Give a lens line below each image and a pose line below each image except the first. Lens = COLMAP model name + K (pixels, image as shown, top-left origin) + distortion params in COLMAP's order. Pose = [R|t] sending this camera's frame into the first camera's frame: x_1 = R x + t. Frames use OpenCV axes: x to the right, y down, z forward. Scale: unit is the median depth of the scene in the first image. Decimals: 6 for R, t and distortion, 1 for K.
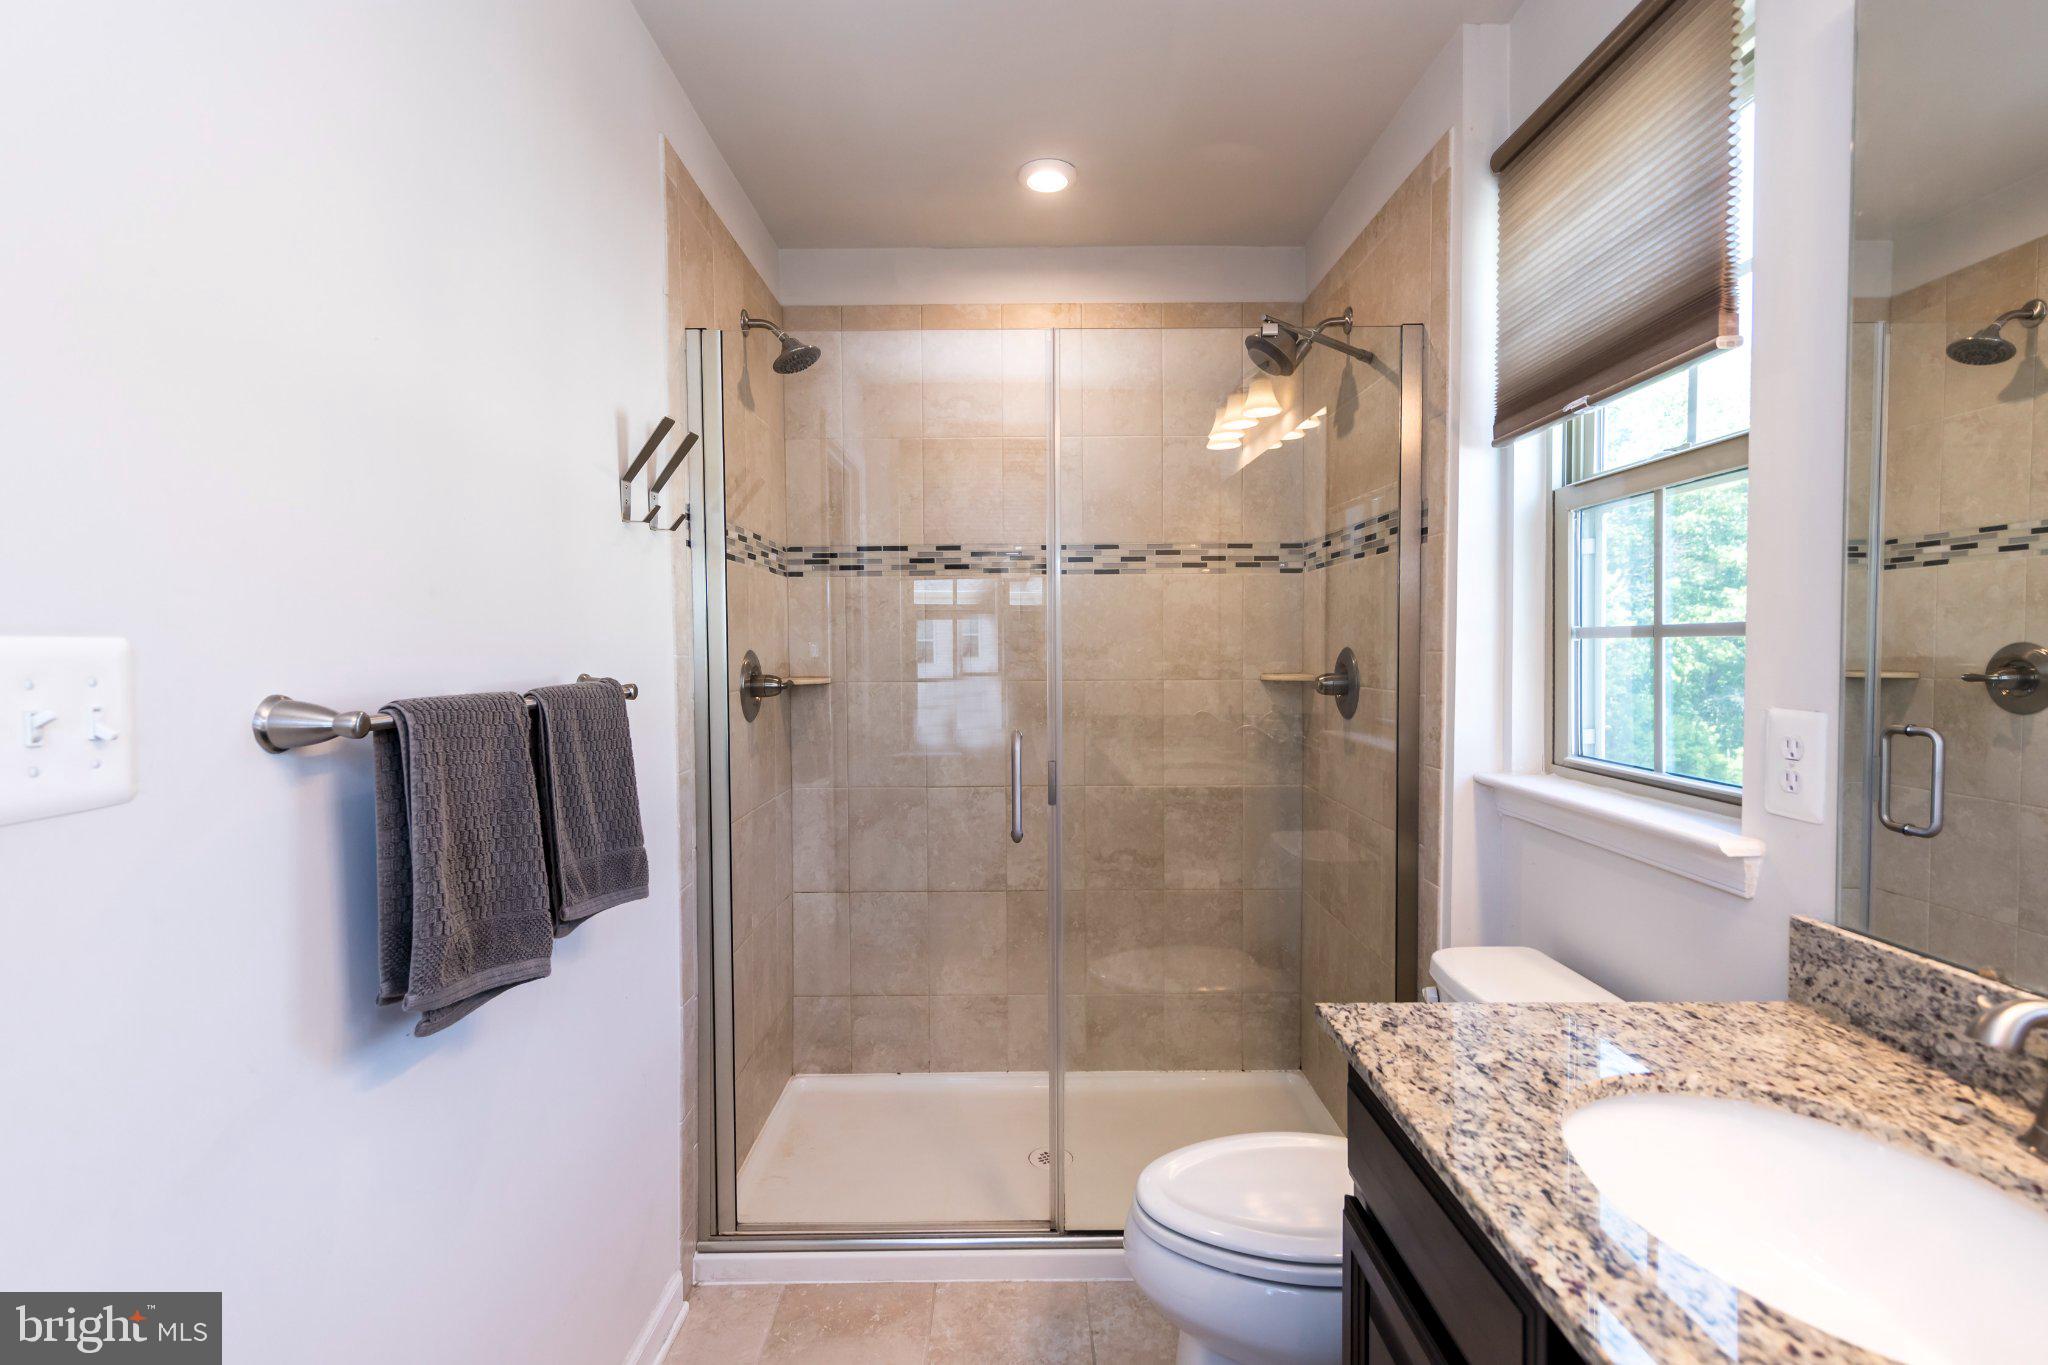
lens RADIAL K [[966.7, 0, 1024.0], [0, 966.7, 682.5], [0, 0, 1]] dist [0.016128, -0.000631]
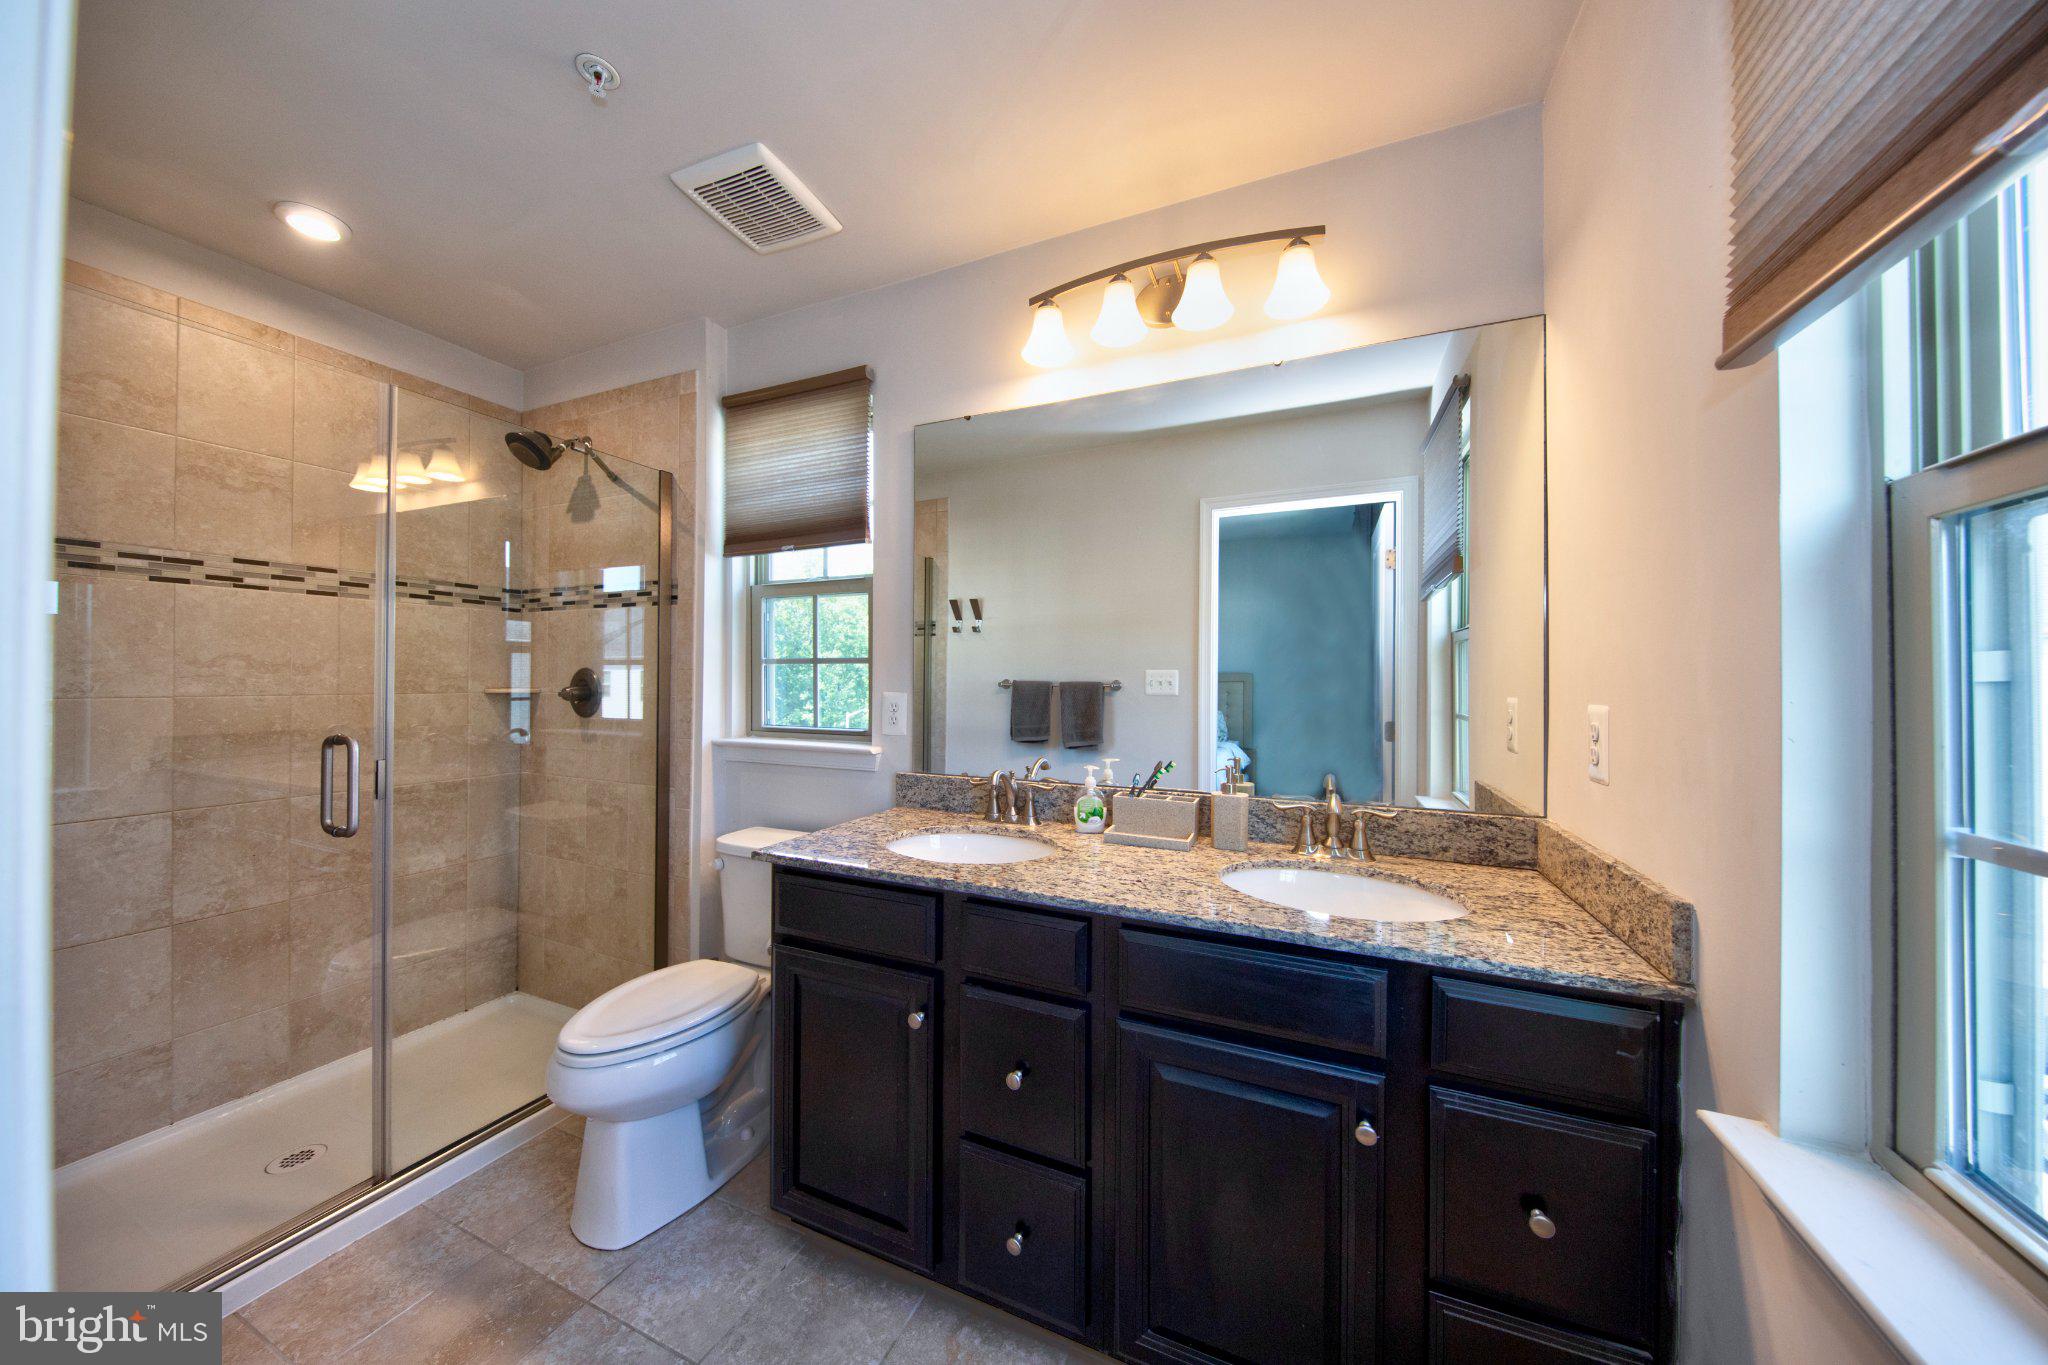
lens RADIAL K [[670.8, 0, 1024.0], [0, 670.8, 682.5], [0, 0, 1]] dist [0.000335, 0.000039]
pose [[0.404101, 0.004393, 0.914704, -0.401597], [0.026580, 0.999510, -0.016543, 0.024614], [-0.914328, 0.030998, 0.403786, -0.007383]]
